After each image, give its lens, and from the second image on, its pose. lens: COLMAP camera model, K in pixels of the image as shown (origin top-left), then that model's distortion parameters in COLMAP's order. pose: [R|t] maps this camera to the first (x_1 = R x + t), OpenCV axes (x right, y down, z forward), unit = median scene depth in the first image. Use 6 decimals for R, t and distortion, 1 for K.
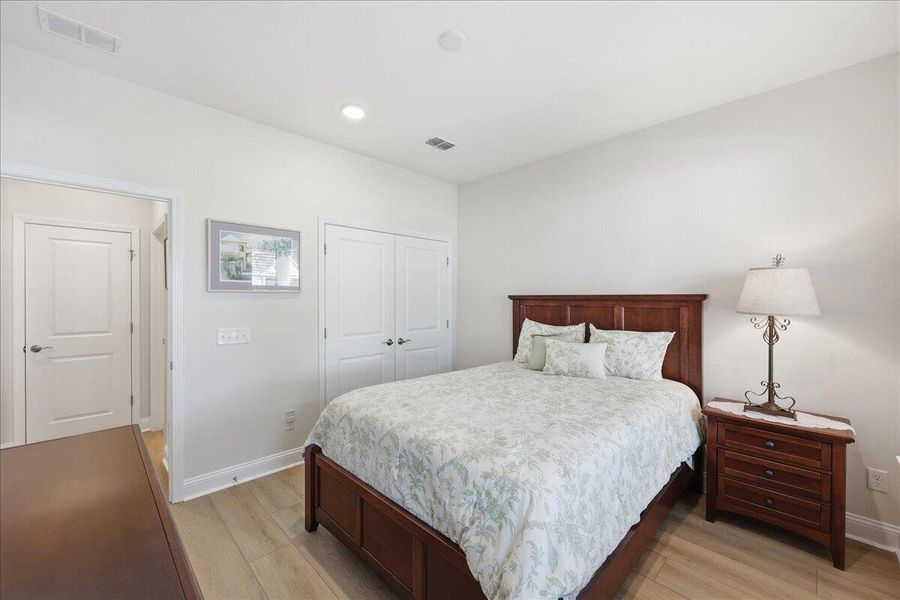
lens RADIAL K [[364.4, 0, 447.4], [0, 364.4, 300.2], [0, 0, 1]] dist [-0.007492, 0.000128]
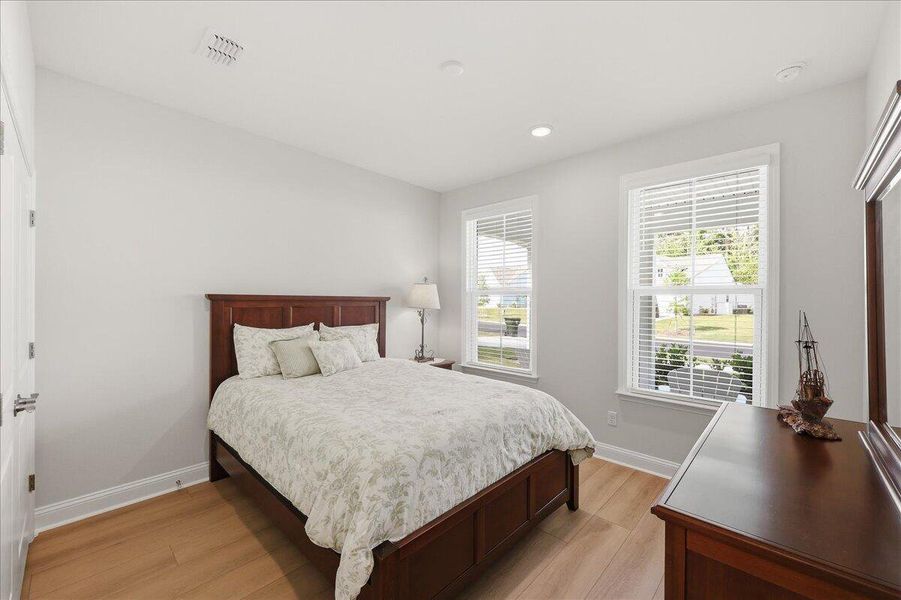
lens RADIAL K [[364.8, 0, 447.9], [0, 364.8, 300.2], [0, 0, 1]] dist [-0.007492, 0.000128]
pose [[-0.037315, -0.000935, 0.999303, -0.839504], [-0.005897, 0.999982, 0.000715, -0.005813], [-0.999286, -0.005866, -0.037320, 0.791766]]
